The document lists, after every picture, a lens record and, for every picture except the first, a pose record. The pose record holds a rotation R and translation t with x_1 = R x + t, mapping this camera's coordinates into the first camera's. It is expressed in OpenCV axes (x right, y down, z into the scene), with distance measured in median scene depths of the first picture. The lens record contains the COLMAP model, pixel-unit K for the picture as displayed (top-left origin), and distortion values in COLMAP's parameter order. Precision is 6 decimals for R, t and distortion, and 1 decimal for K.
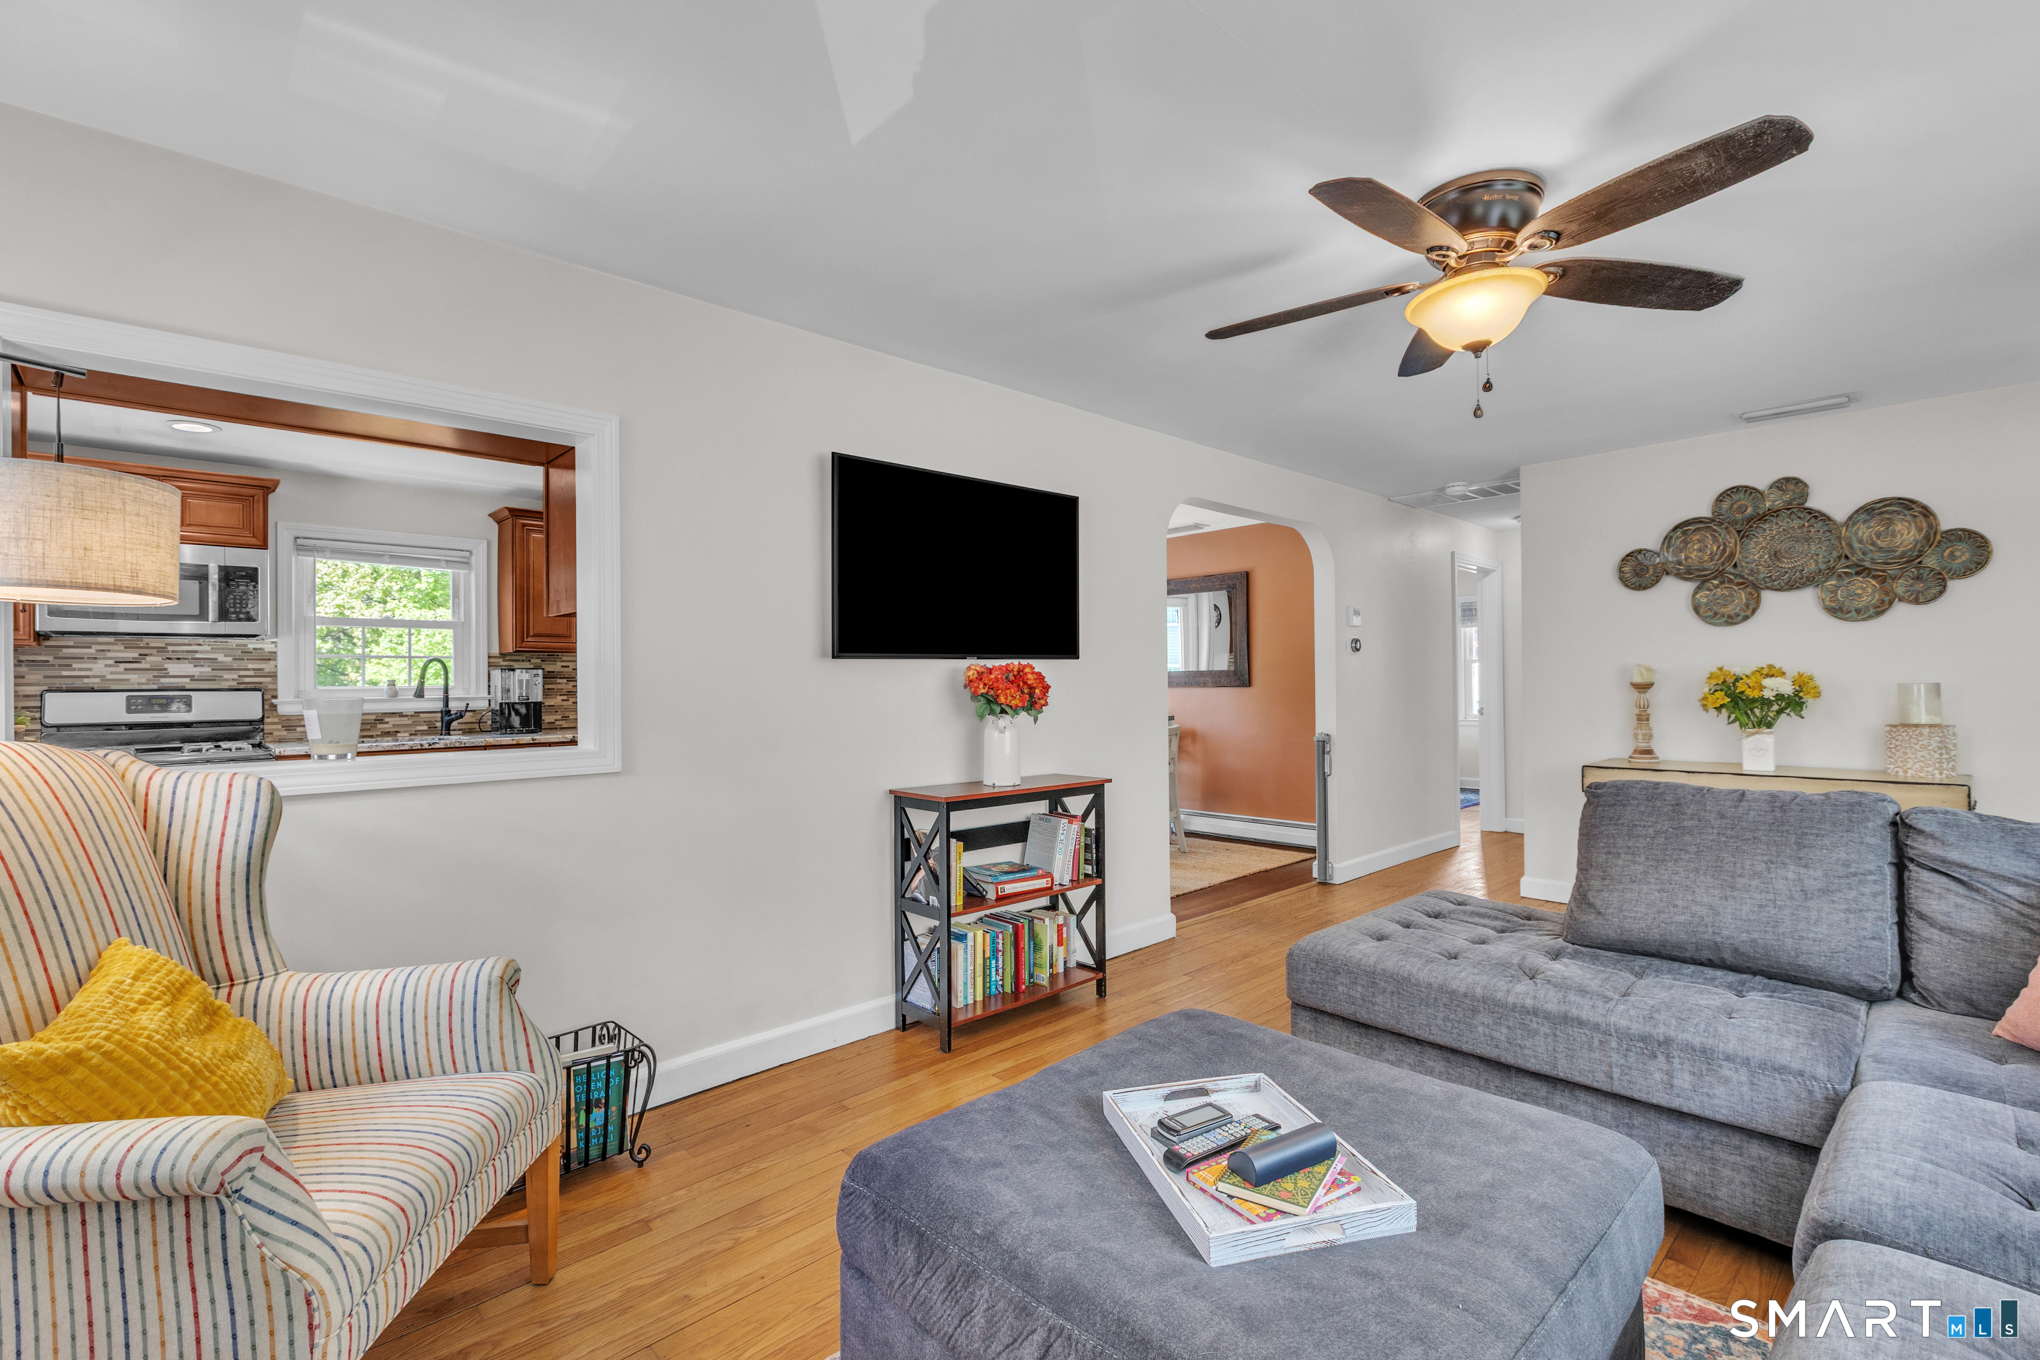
lens RADIAL K [[921.6, 0, 1028.6], [0, 921.6, 671.3], [0, 0, 1]] dist [0.001098, 0.000065]
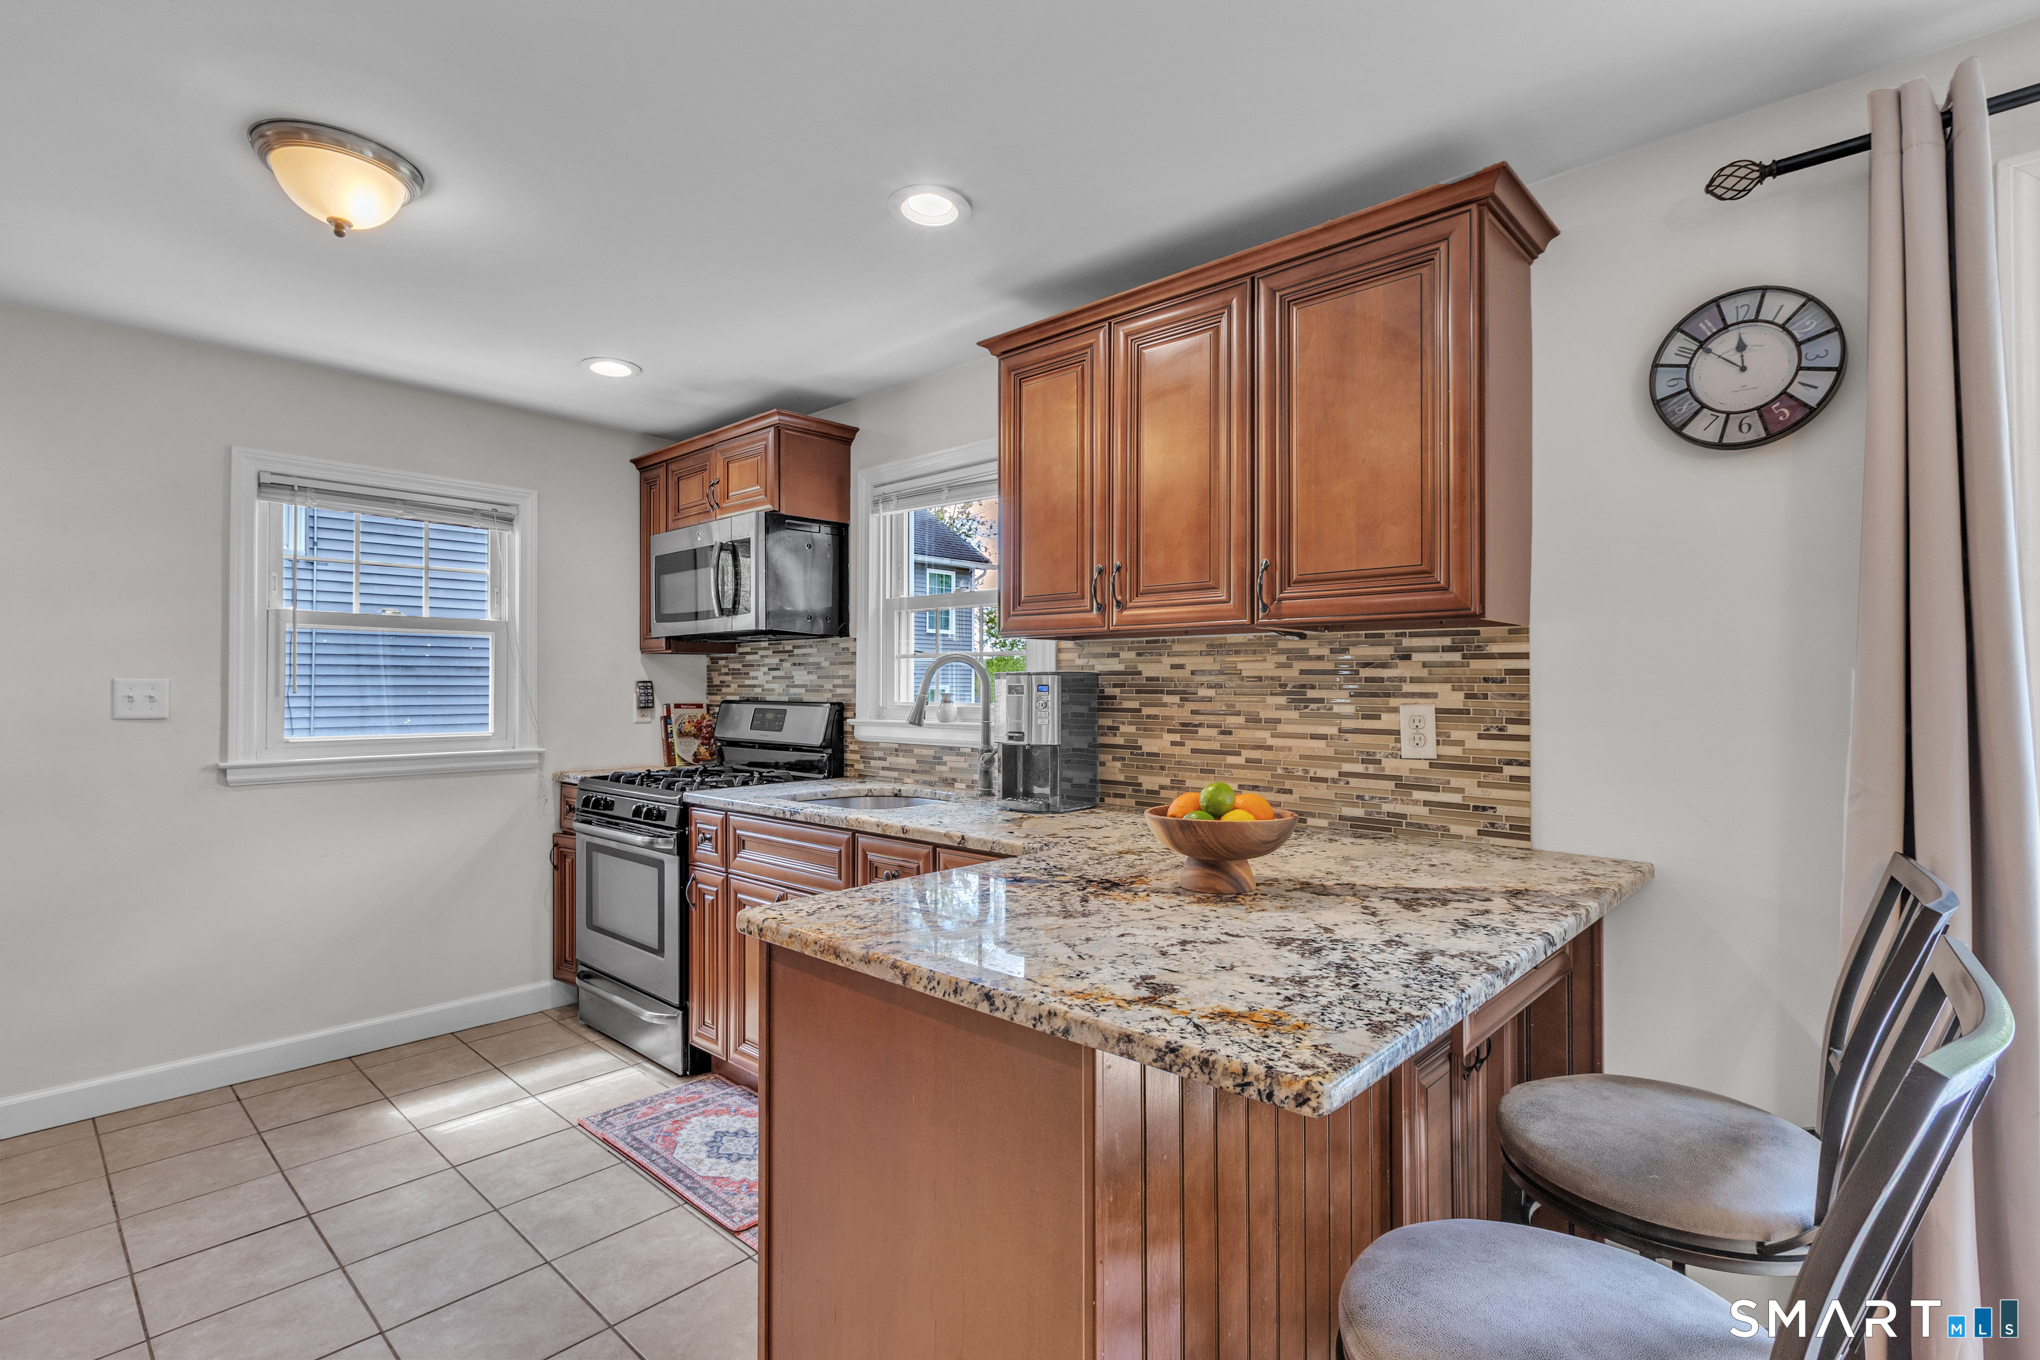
lens RADIAL K [[921.6, 0, 1029.1], [0, 921.6, 666.0], [0, 0, 1]] dist [0.001098, 0.000065]
pose [[0.113936, -0.014314, -0.993385, -0.097855], [0.007944, 0.999877, -0.013496, 0.000455], [0.993456, -0.006354, 0.114036, 1.135294]]
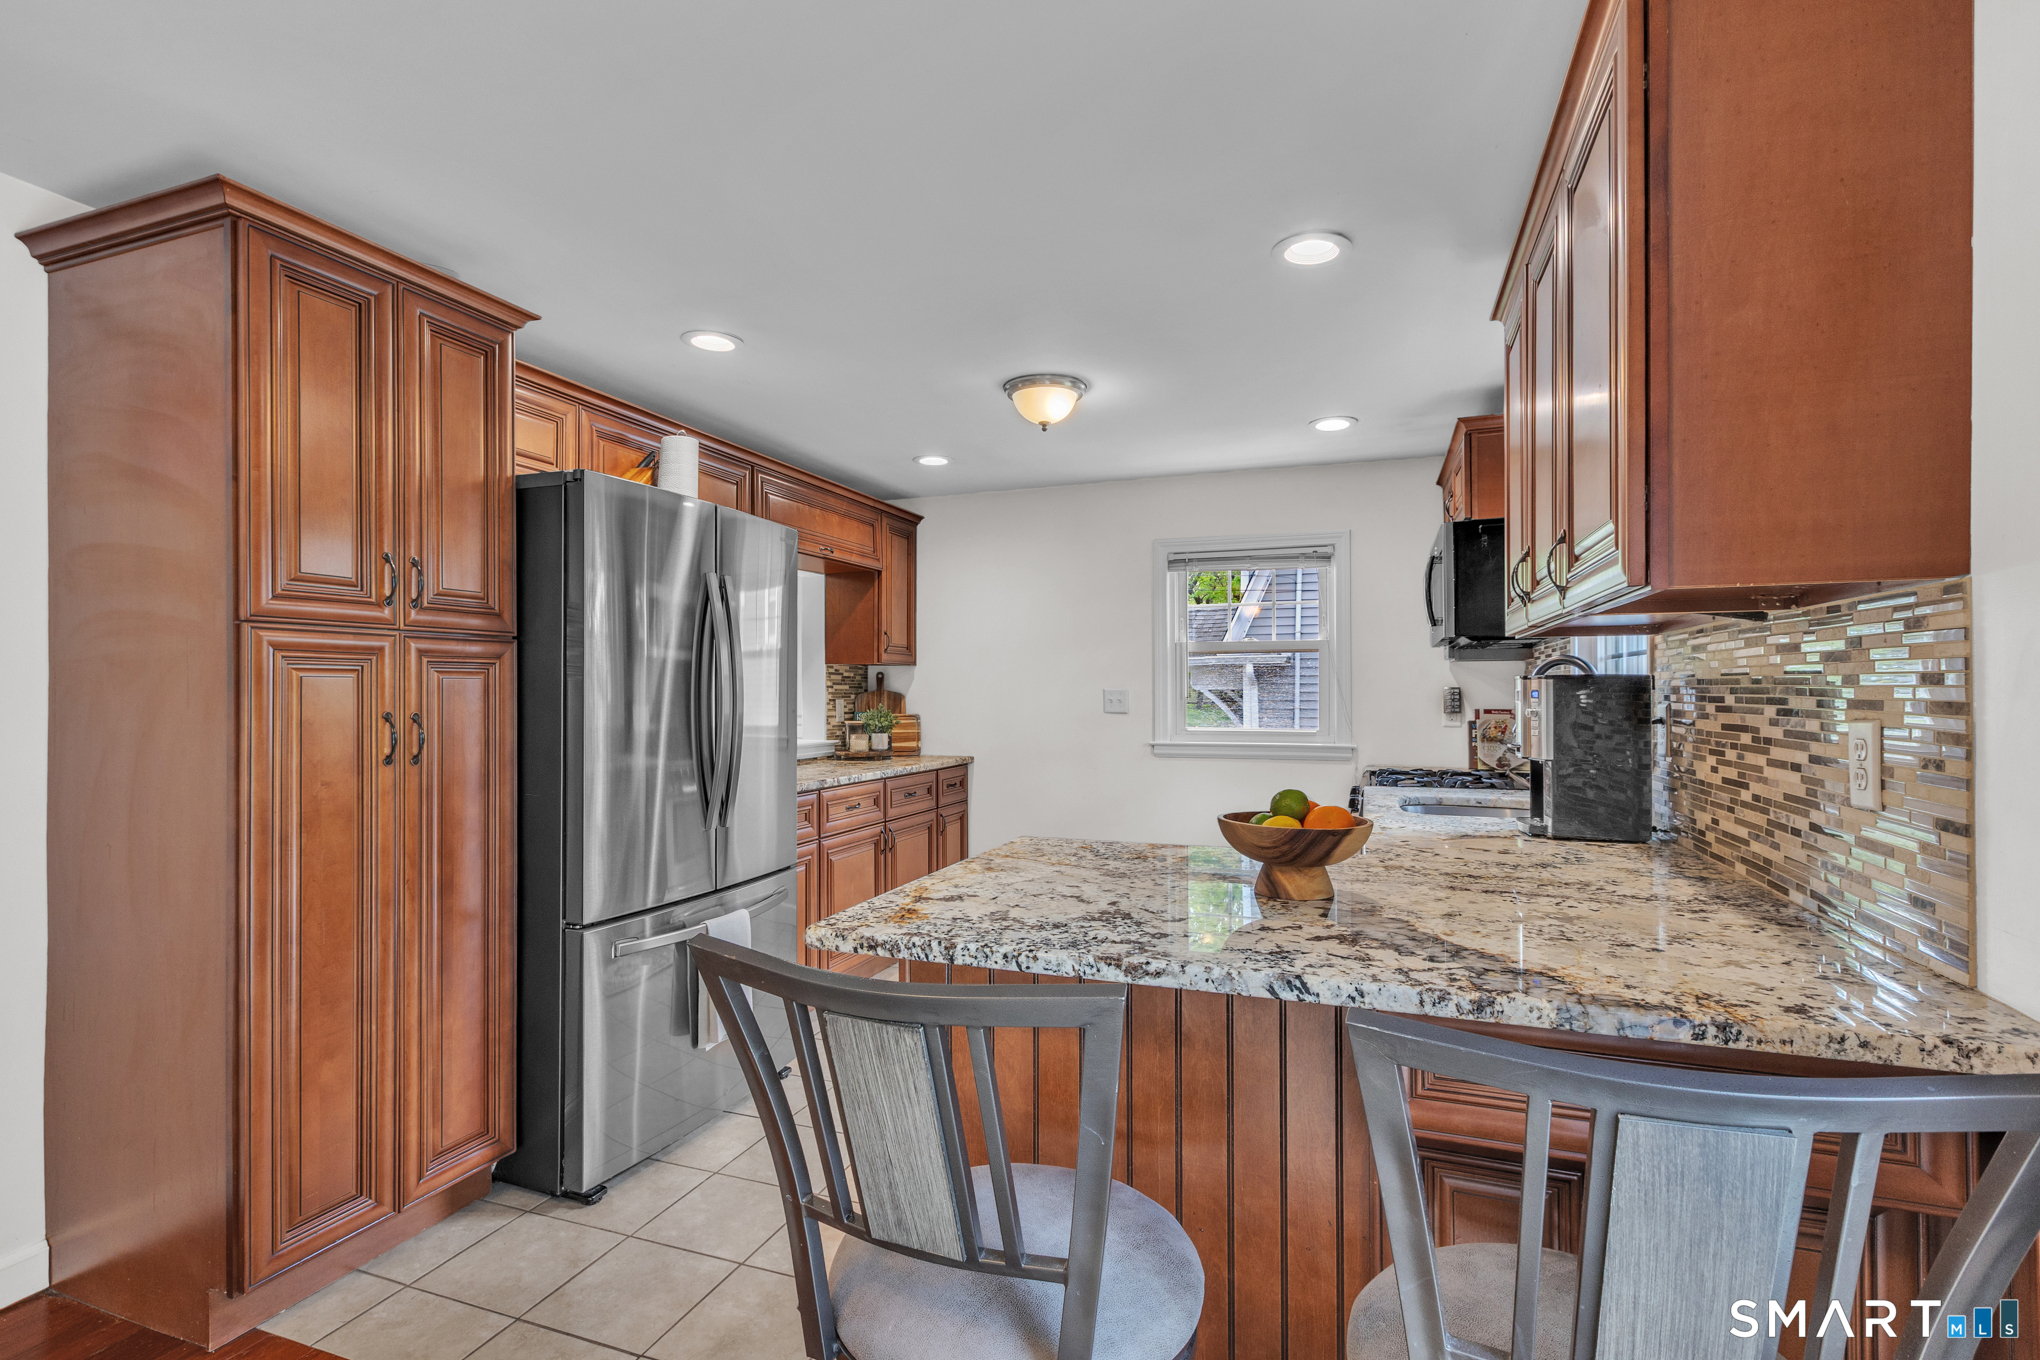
lens RADIAL K [[967.6, 0, 1033.2], [0, 967.6, 708.7], [0, 0, 1]] dist [0.005686, 0.002317]
pose [[-0.874897, 0.022292, -0.483796, -0.171777], [0.015561, 0.999718, 0.017924, -0.002930], [0.484059, 0.008154, -0.874997, 1.563337]]
